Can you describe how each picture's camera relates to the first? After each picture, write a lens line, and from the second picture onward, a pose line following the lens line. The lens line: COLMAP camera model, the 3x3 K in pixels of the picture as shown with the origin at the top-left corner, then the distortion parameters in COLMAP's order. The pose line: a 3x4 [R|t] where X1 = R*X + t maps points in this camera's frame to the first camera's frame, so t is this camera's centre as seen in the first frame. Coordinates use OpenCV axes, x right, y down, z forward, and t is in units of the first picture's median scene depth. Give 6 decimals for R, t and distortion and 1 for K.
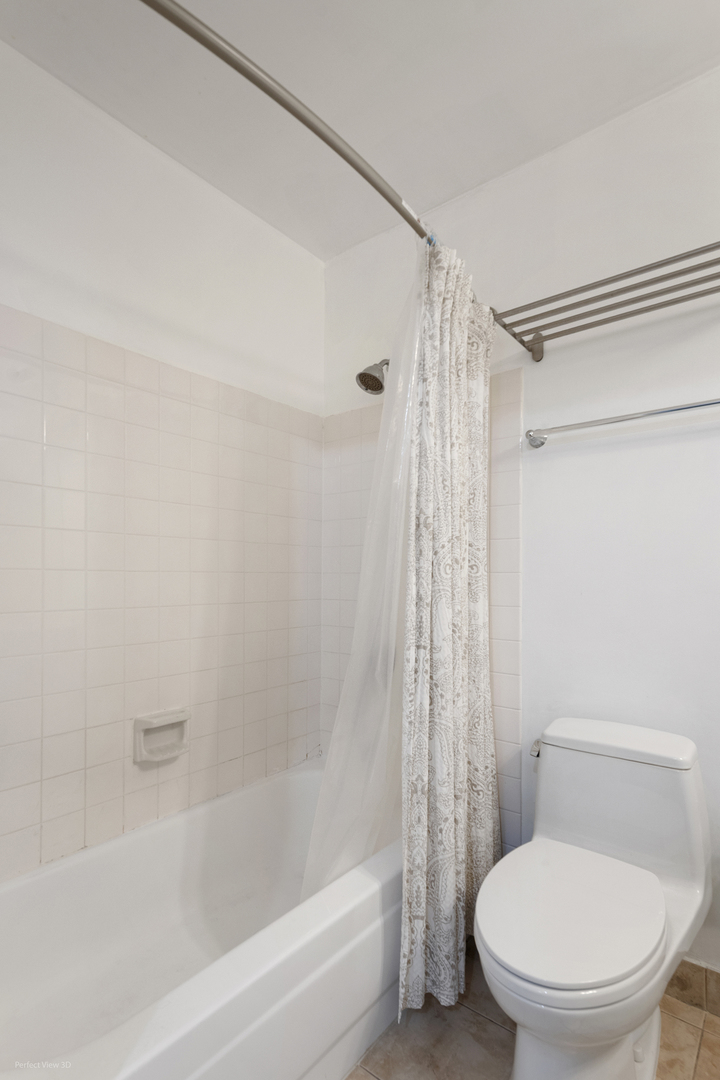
lens RADIAL K [[530.8, 0, 380.8], [0, 530.8, 567.9], [0, 0, 1]] dist [0.019064, -0.001755]
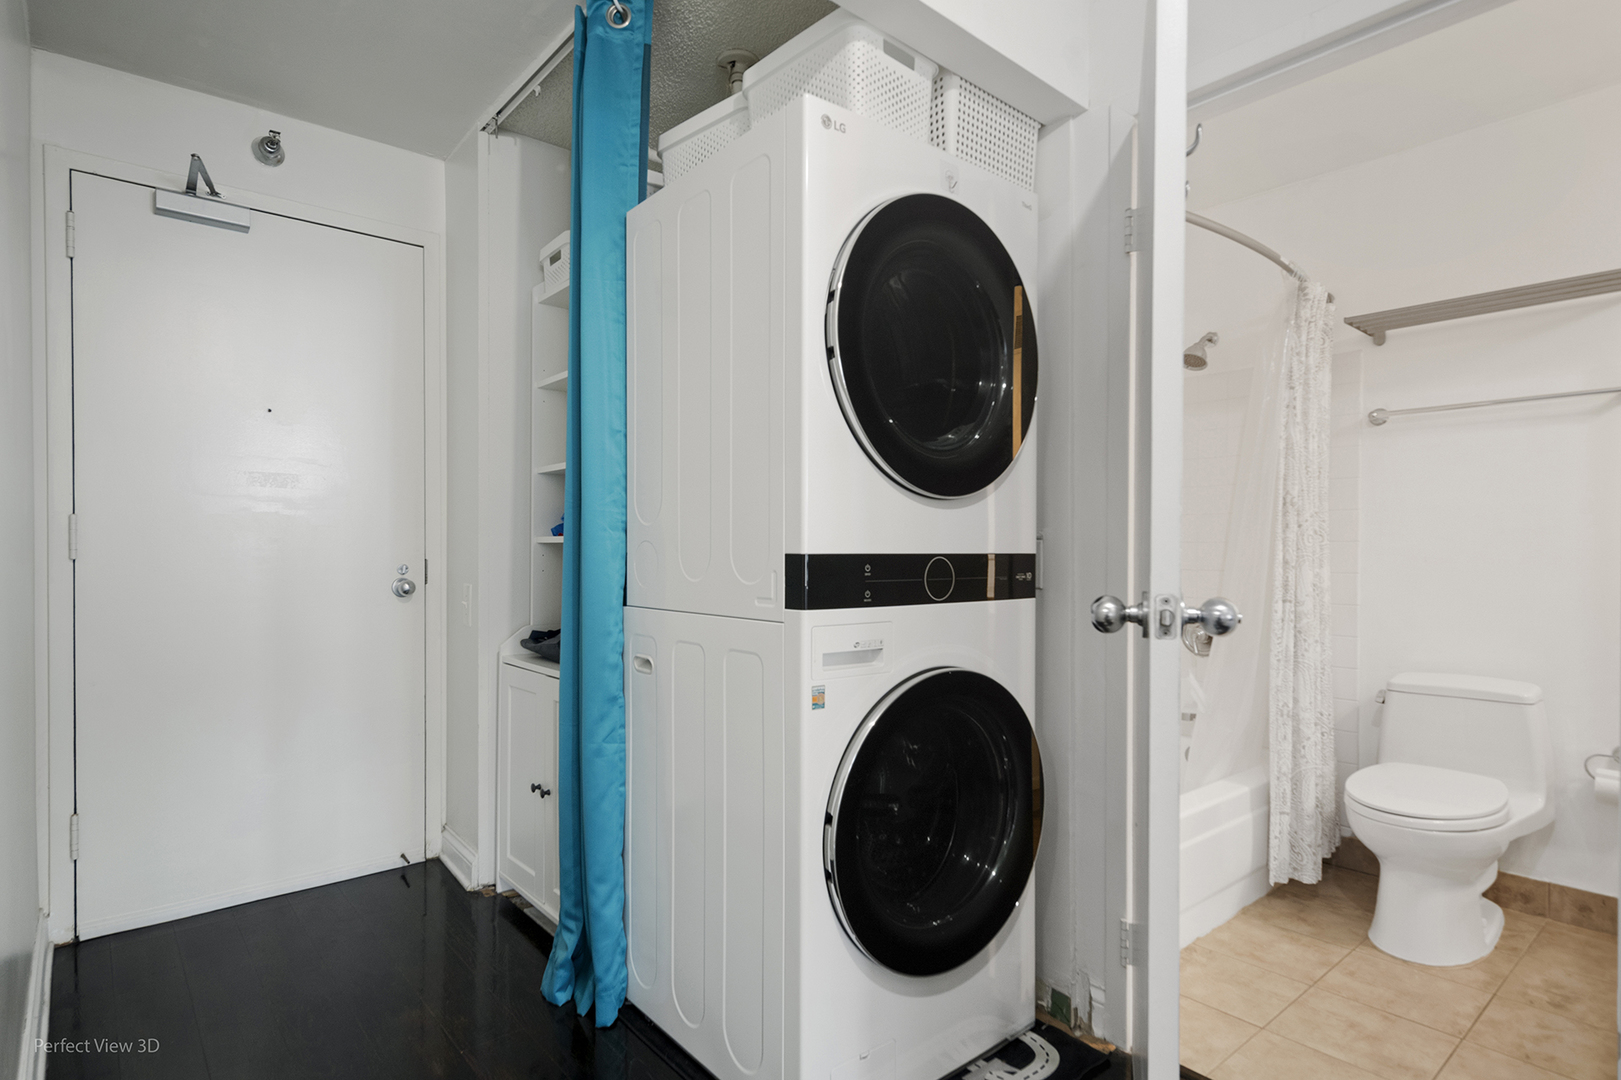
lens RADIAL K [[848.7, 0, 810.6], [0, 848.7, 549.4], [0, 0, 1]] dist [0.012712, -0.002840]
pose [[0.978359, -0.002359, -0.206900, -0.607233], [0.005999, 0.999838, 0.016966, -0.013692], [0.206826, -0.017840, 0.978215, -1.194666]]
